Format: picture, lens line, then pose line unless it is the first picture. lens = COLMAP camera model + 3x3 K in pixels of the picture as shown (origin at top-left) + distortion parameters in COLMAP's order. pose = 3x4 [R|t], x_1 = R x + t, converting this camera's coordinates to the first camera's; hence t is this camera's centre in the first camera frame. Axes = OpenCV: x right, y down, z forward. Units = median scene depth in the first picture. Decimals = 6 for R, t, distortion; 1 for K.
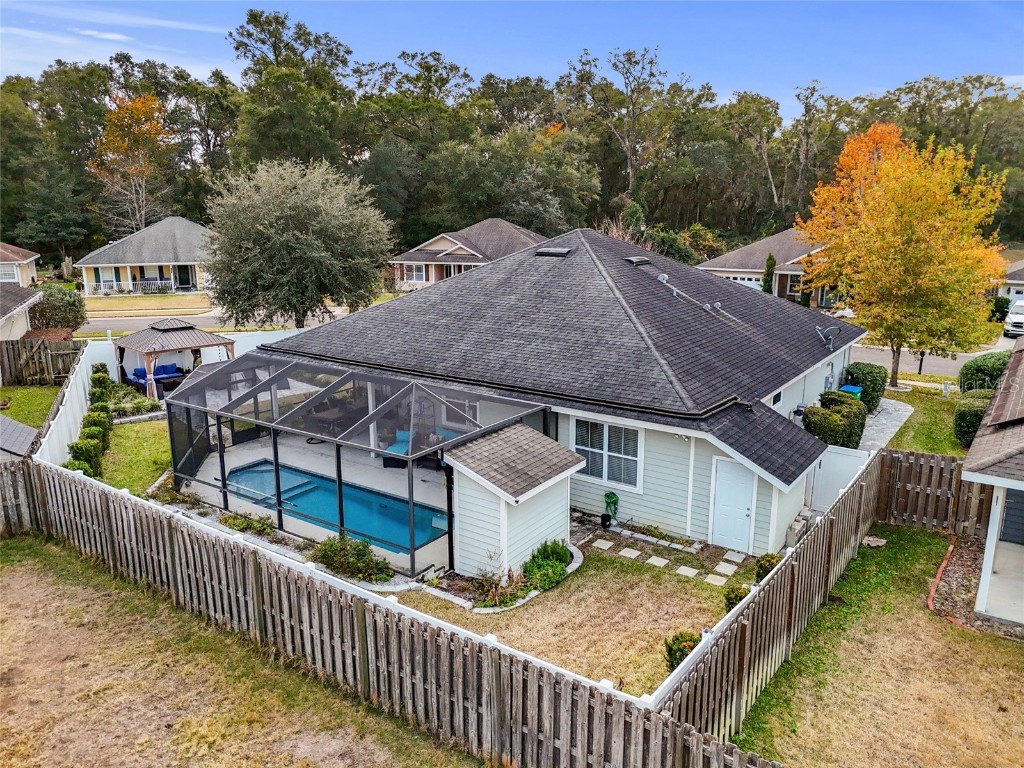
lens RADIAL K [[754.2, 0, 516.5], [0, 754.2, 383.1], [0, 0, 1]] dist [0.058652, -0.046665]
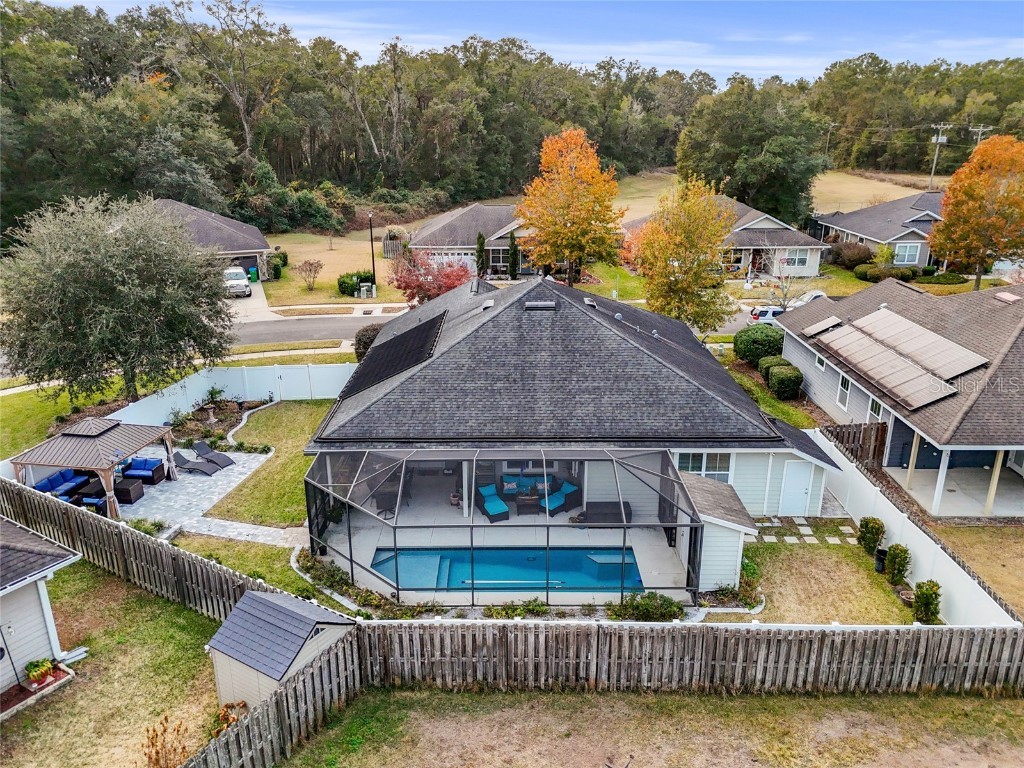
lens RADIAL K [[754.2, 0, 510.8], [0, 754.2, 382.7], [0, 0, 1]] dist [0.058652, -0.046665]
pose [[0.820876, -0.187142, 0.539575, -0.915598], [0.132478, 0.981413, 0.138843, -0.317598], [-0.555529, -0.042491, 0.830411, 0.054321]]
